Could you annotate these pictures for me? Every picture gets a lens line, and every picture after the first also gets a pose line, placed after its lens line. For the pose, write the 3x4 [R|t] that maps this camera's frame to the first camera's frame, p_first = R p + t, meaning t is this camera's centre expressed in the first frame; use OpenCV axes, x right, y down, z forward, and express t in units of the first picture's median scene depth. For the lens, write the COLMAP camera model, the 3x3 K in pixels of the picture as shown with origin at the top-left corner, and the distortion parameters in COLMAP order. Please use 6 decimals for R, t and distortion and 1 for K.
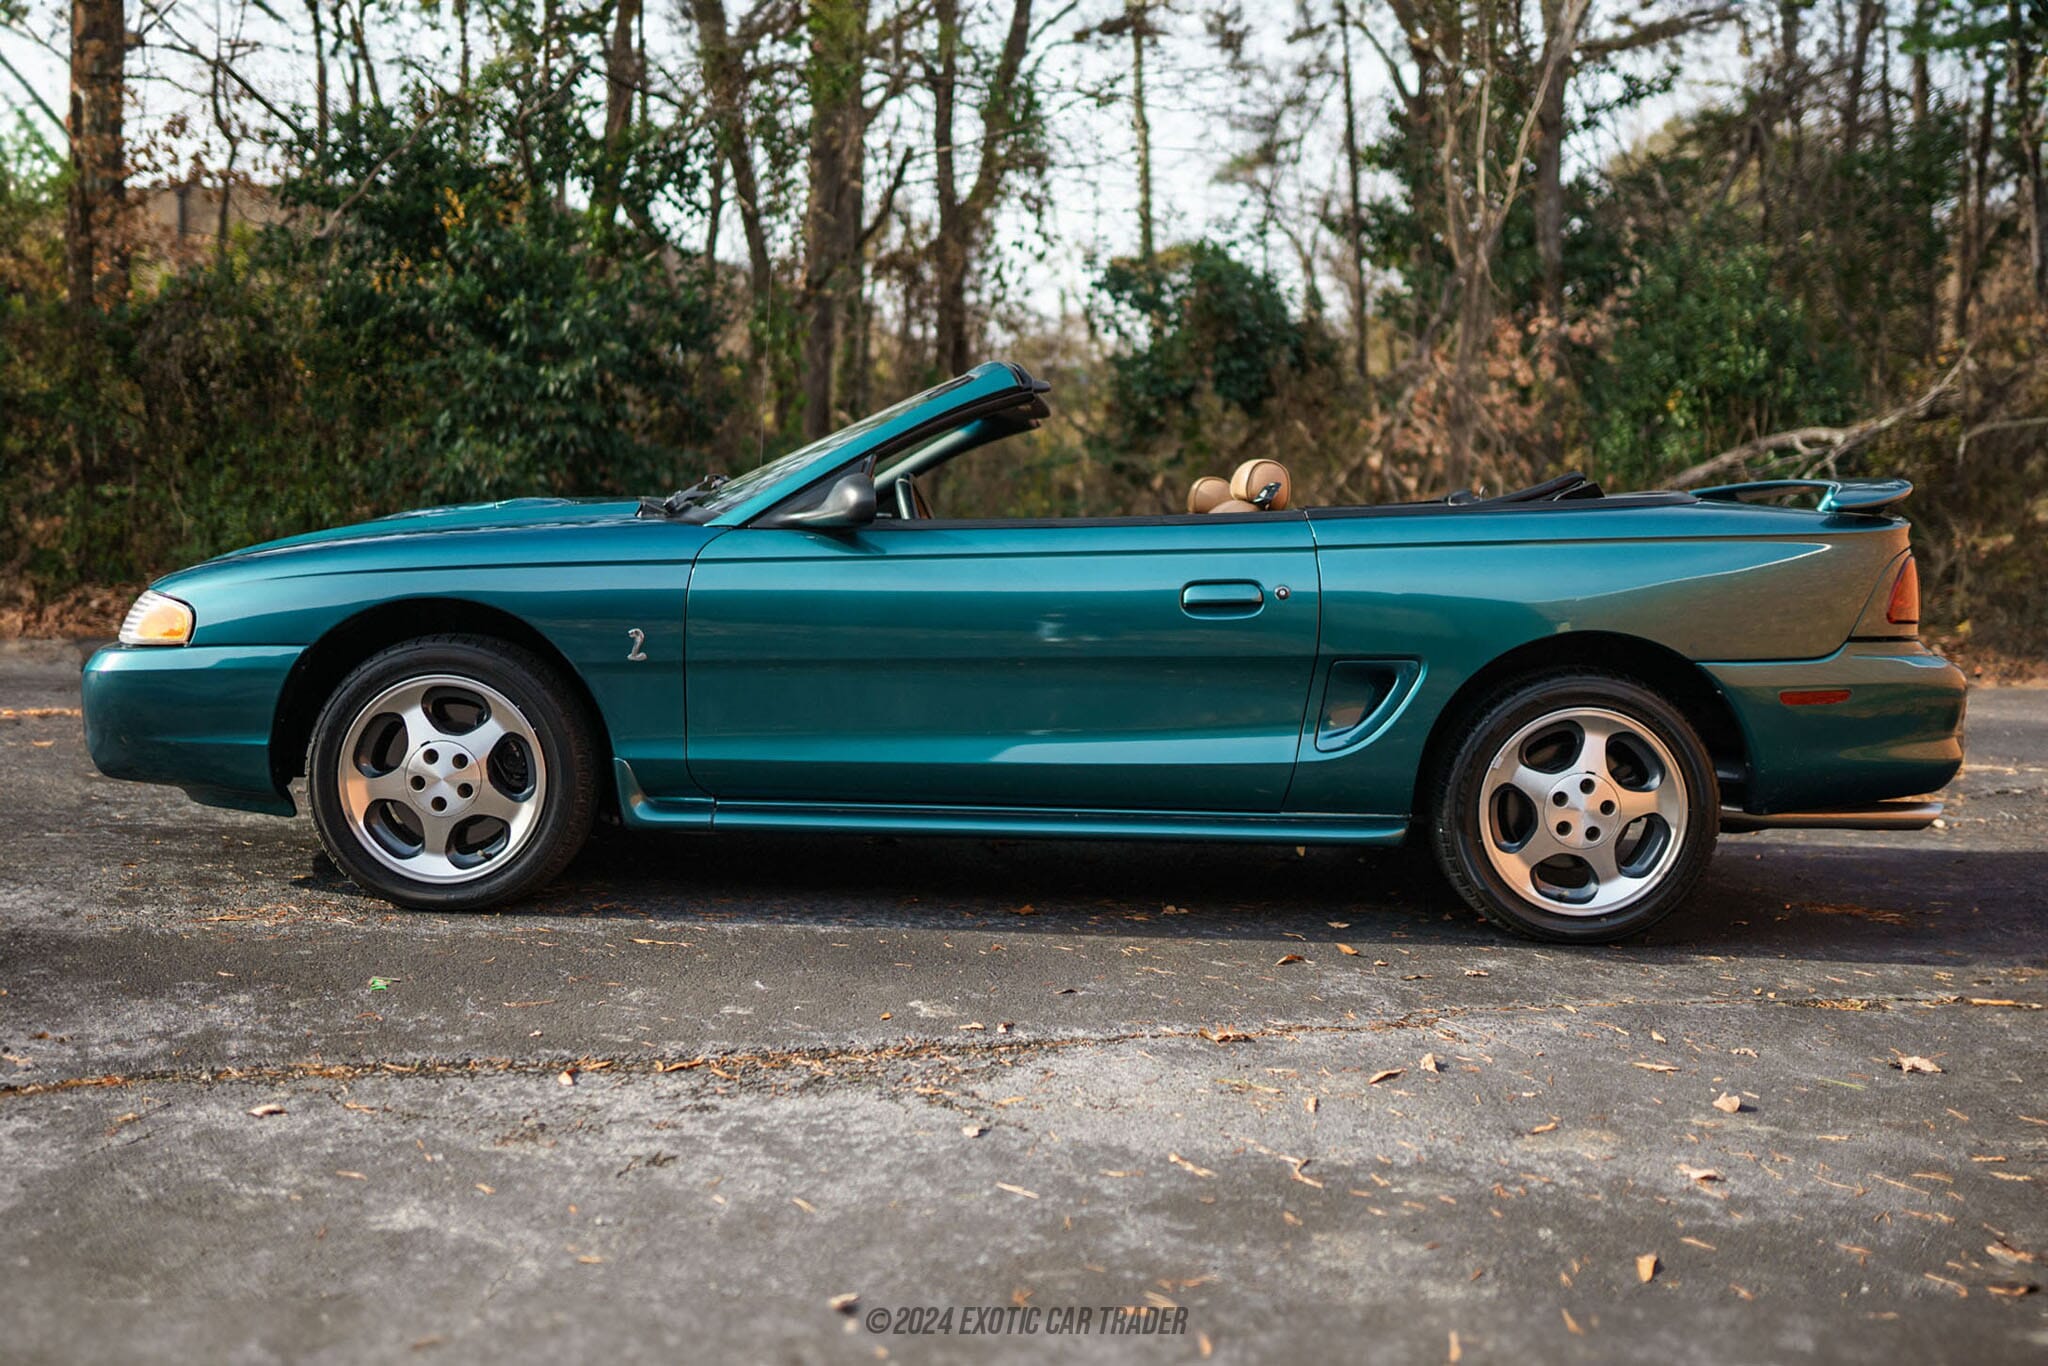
lens RADIAL K [[2094.8, 0, 1026.7], [0, 2094.8, 673.1], [0, 0, 1]] dist [-0.006965, 0.000000]
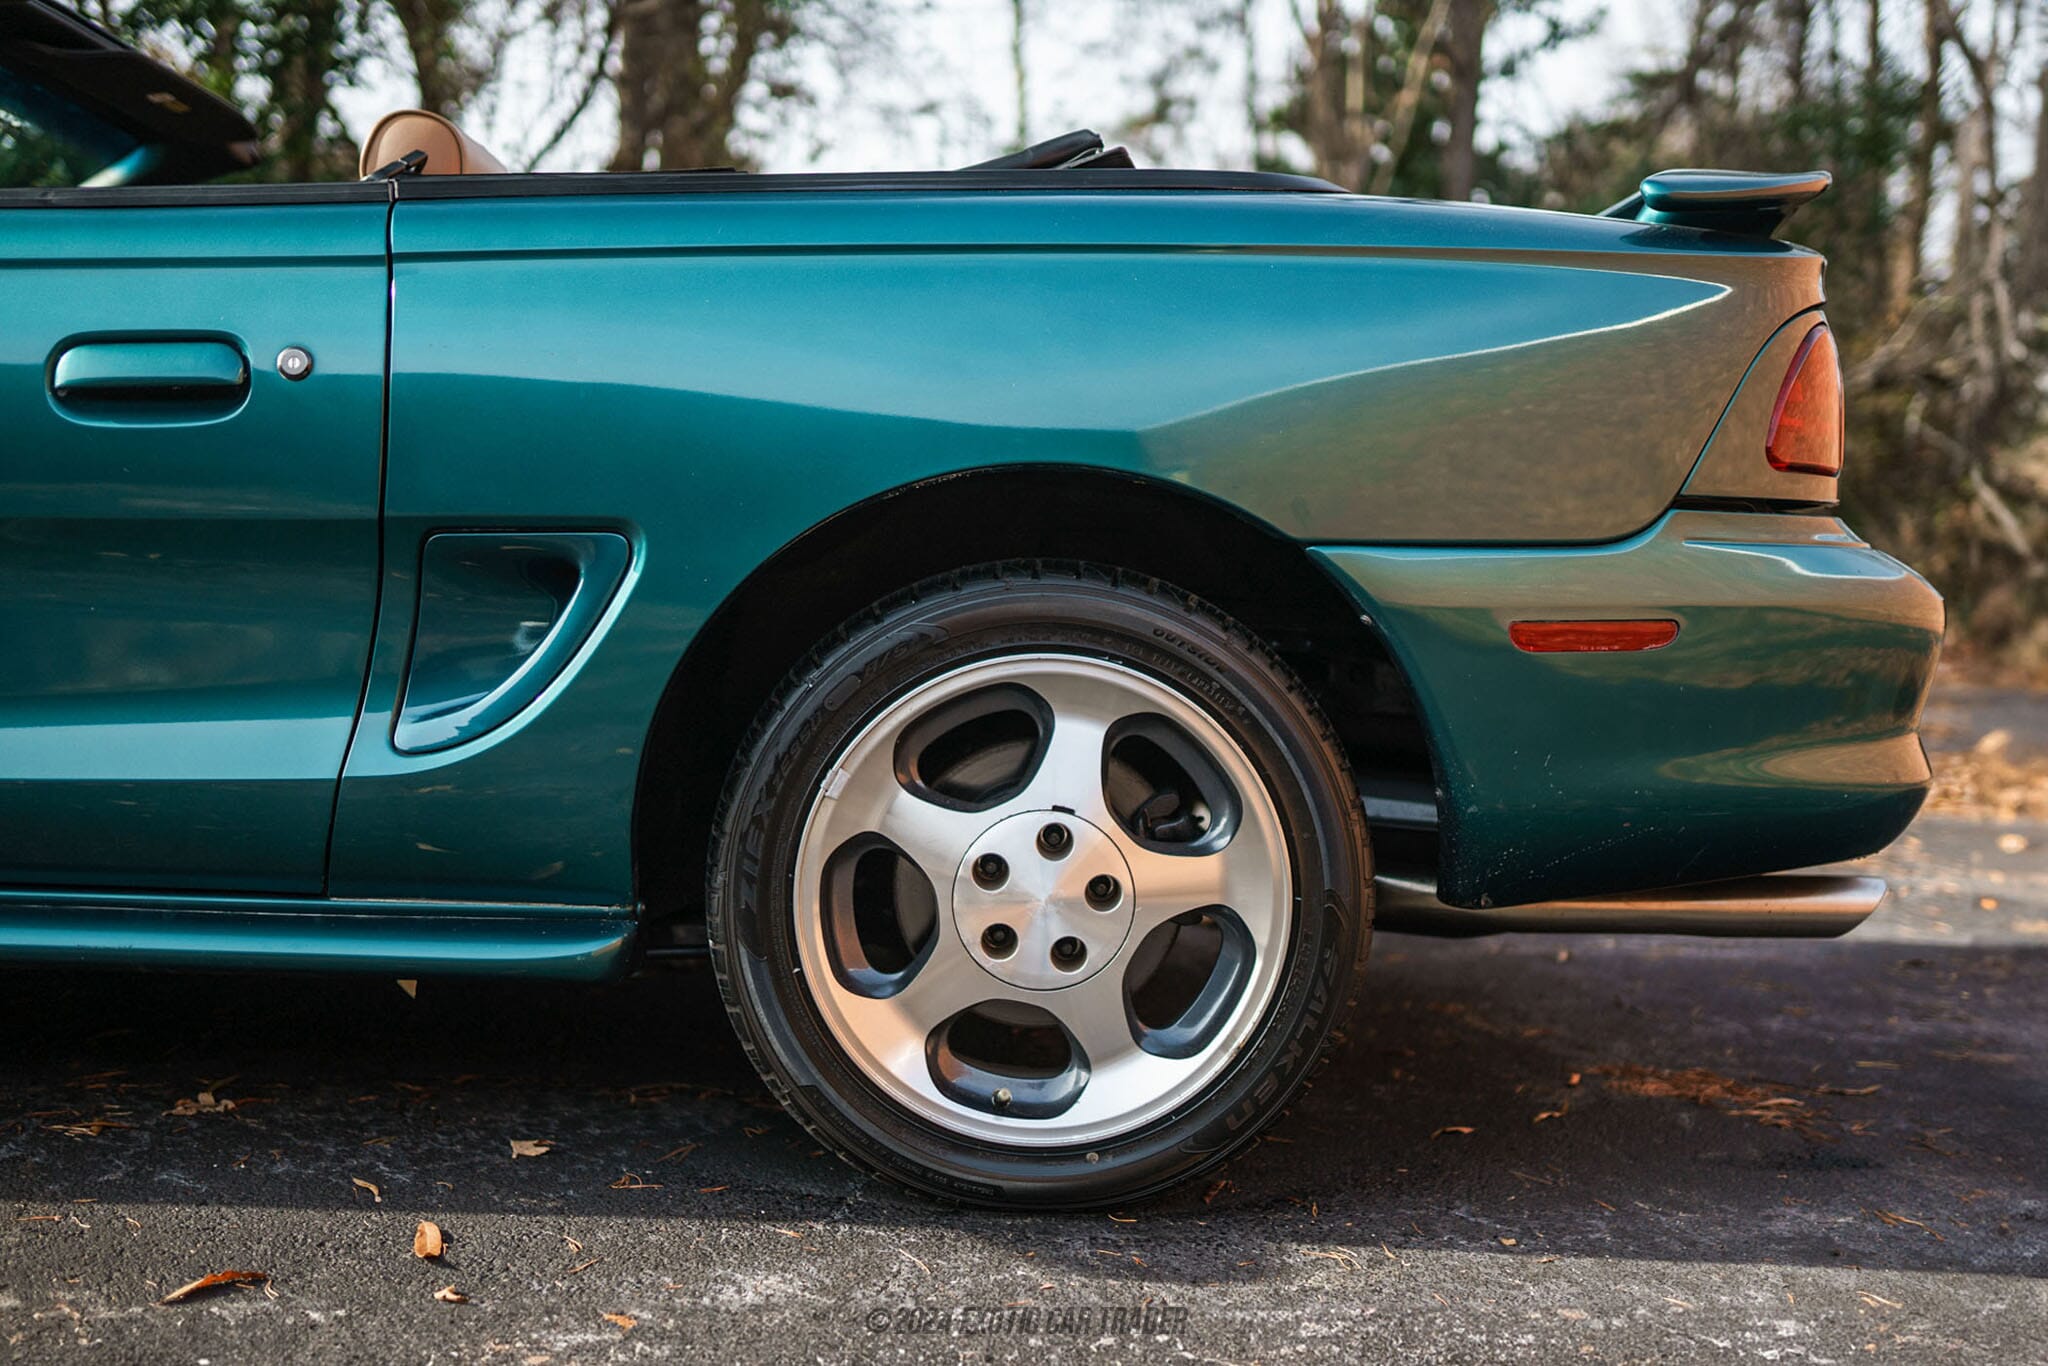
lens RADIAL K [[2094.8, 0, 1057.4], [0, 2094.8, 714.9], [0, 0, 1]] dist [-0.006965, 0.000000]
pose [[0.999344, 0.008540, 0.035207, 0.252332], [-0.008921, 0.999903, 0.010658, 0.024120], [-0.035112, -0.010965, 0.999323, 0.577800]]
